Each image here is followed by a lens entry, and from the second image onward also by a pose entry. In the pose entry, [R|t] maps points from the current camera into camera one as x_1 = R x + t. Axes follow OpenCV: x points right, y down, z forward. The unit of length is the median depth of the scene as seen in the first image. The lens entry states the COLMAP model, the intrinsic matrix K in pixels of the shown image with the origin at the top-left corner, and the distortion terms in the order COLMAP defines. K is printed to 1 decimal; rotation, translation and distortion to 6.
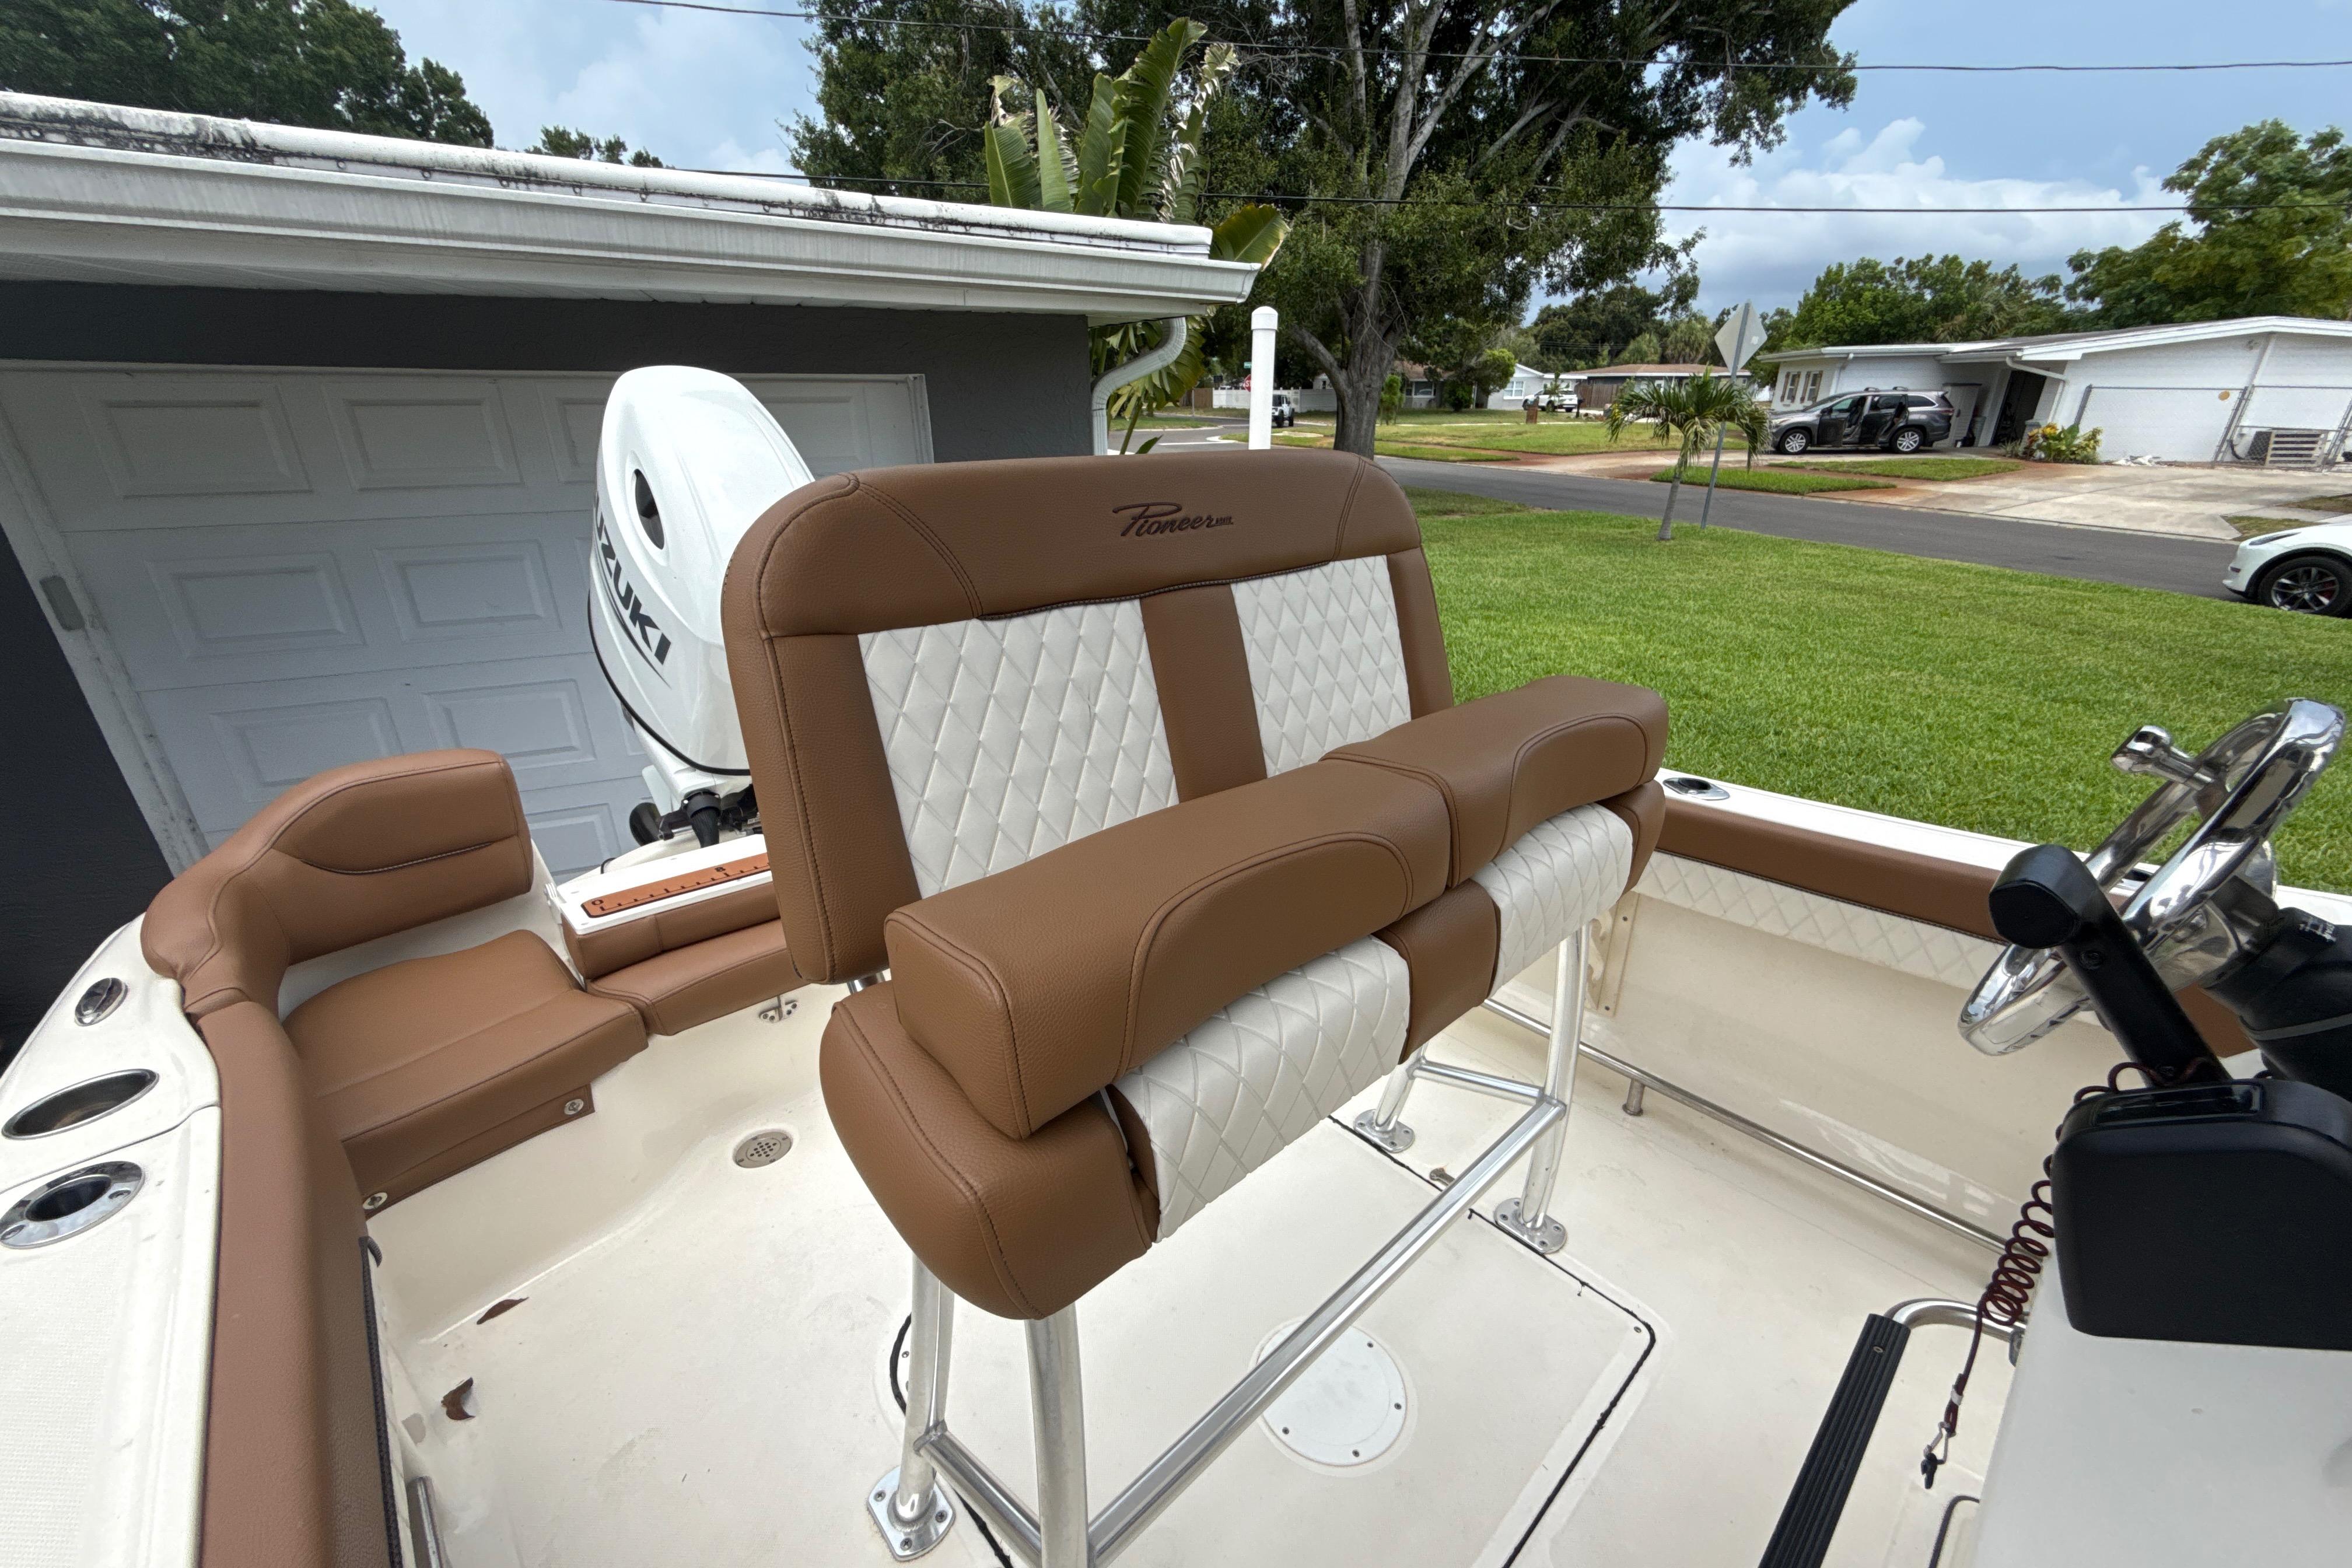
lens RADIAL K [[935.5, 0, 1172.7], [0, 935.5, 784.4], [0, 0, 1]] dist [0.000924, 0.000068]
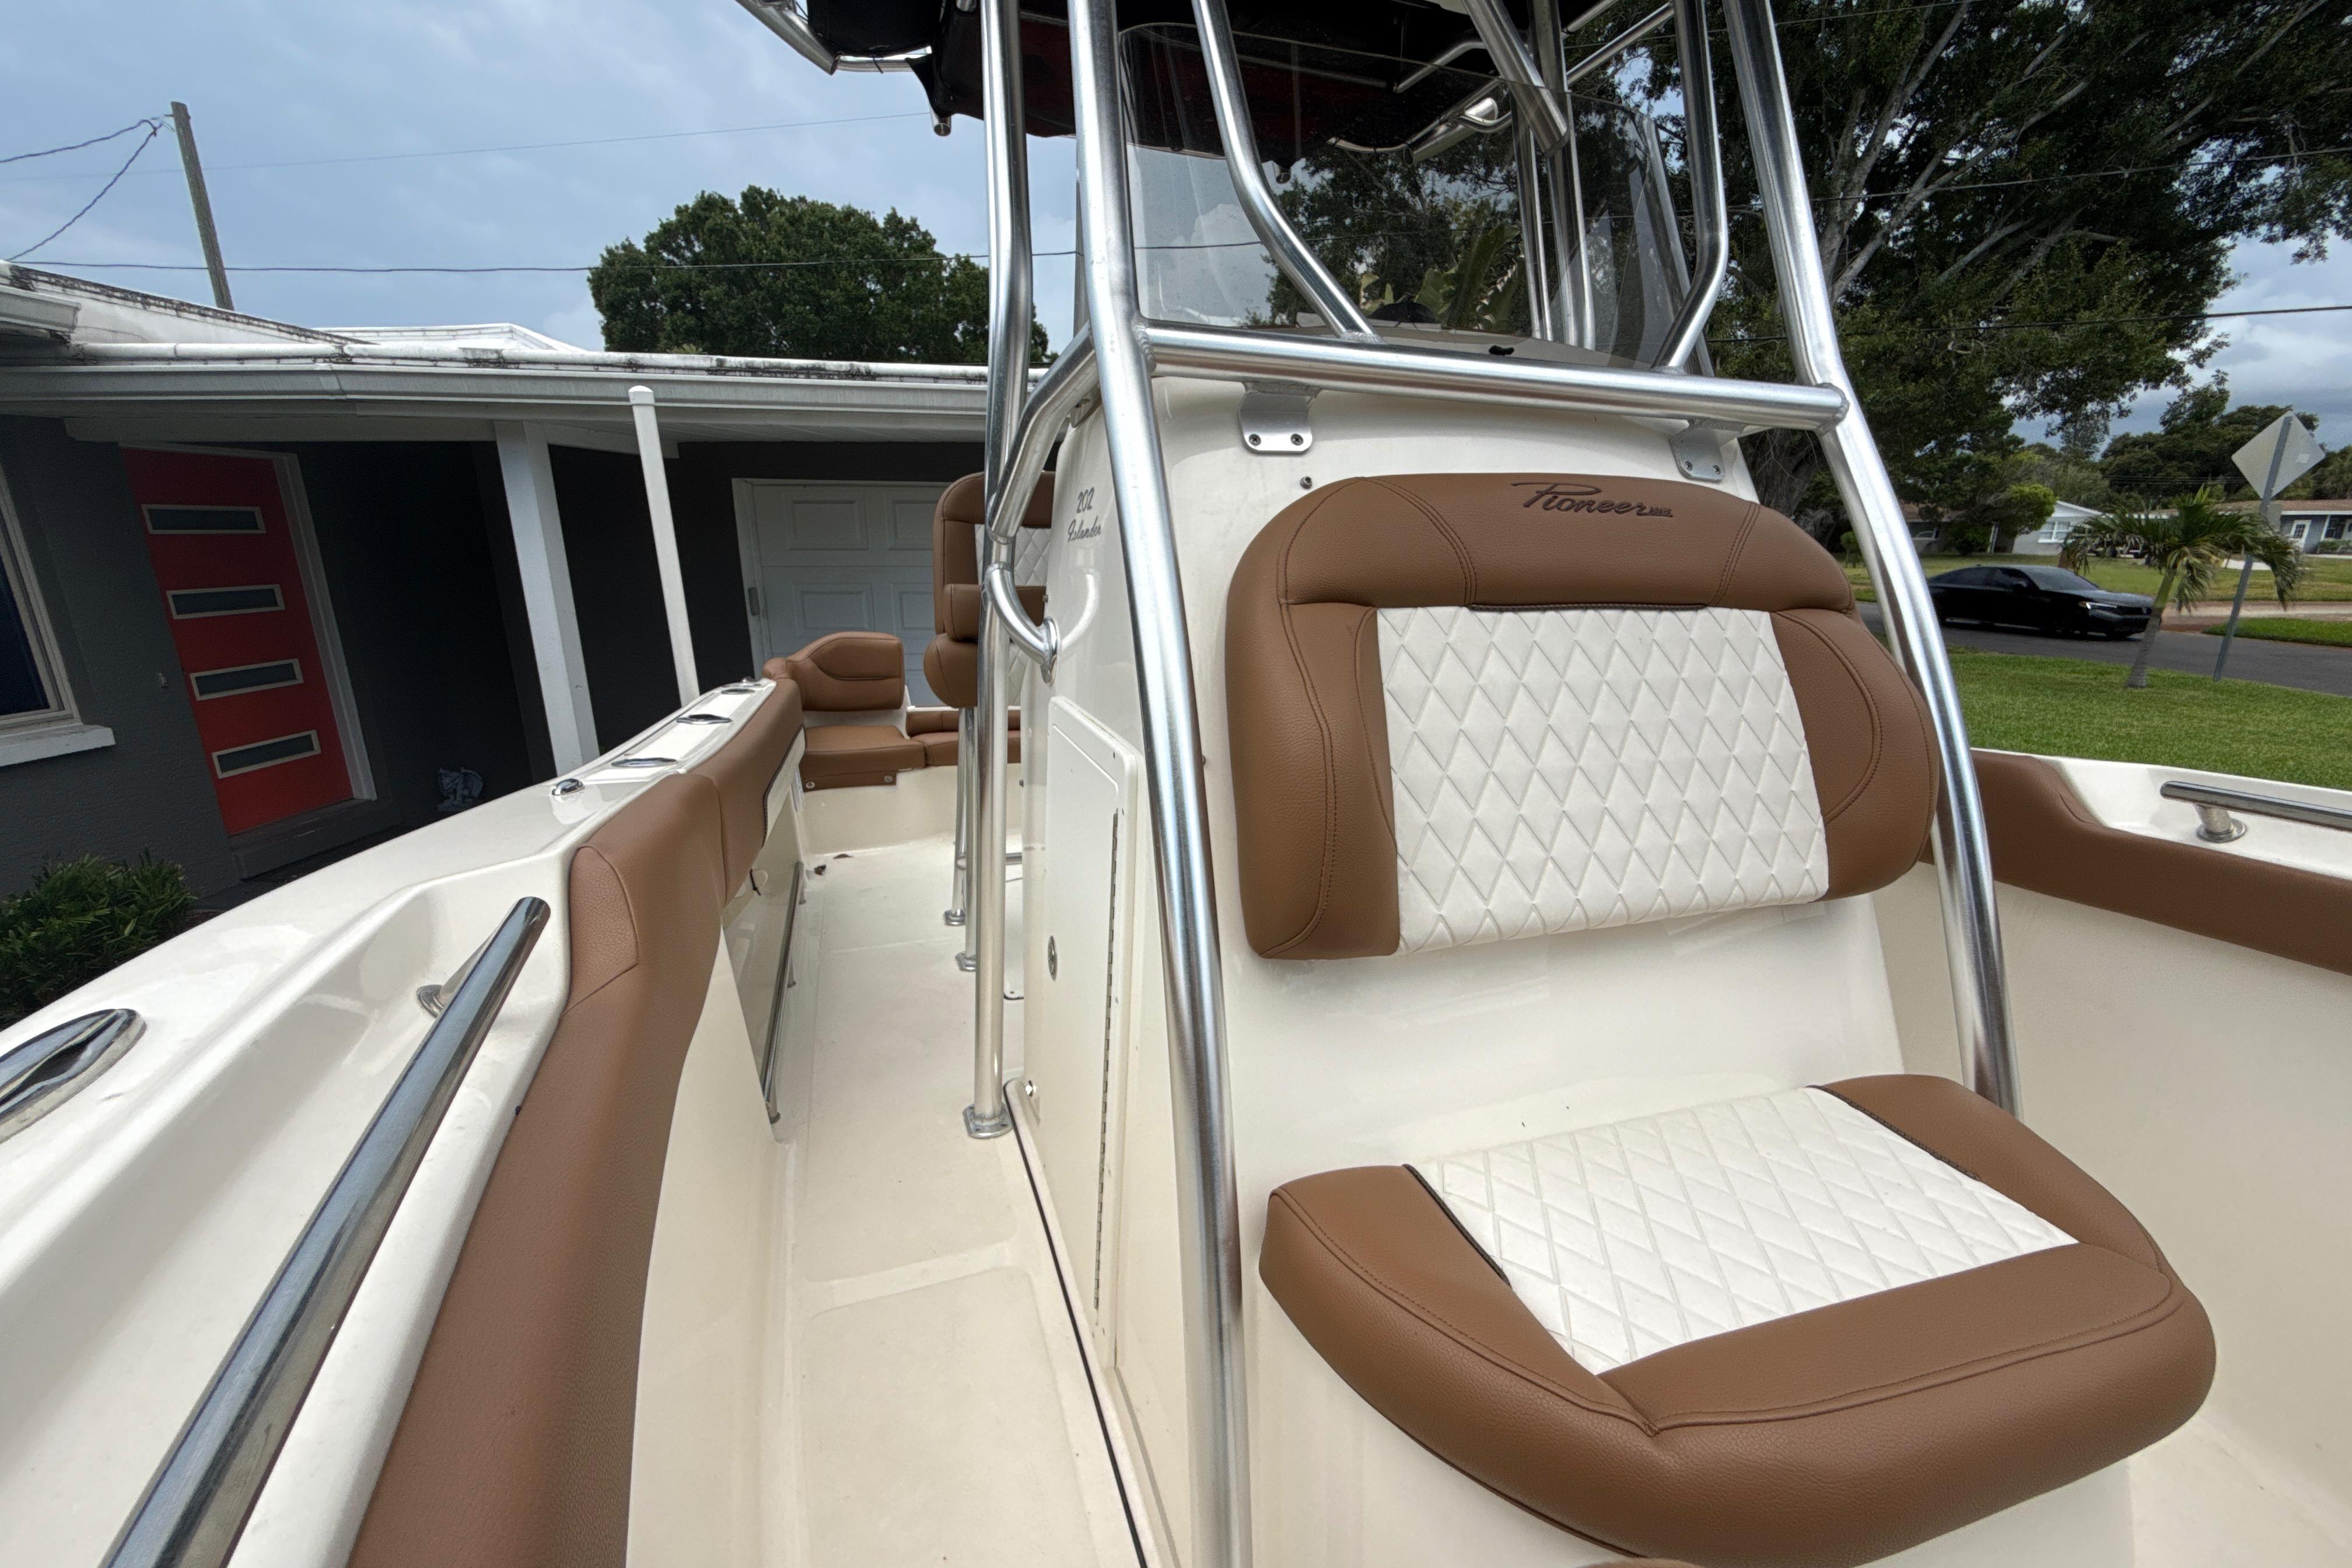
lens RADIAL K [[935.5, 0, 1176.3], [0, 935.5, 785.2], [0, 0, 1]] dist [0.000924, 0.000068]
pose [[0.908822, 0.110491, -0.402285, 0.078981], [-0.164239, 0.981180, -0.101550, 0.043872], [0.383494, 0.158362, 0.909865, -0.067259]]
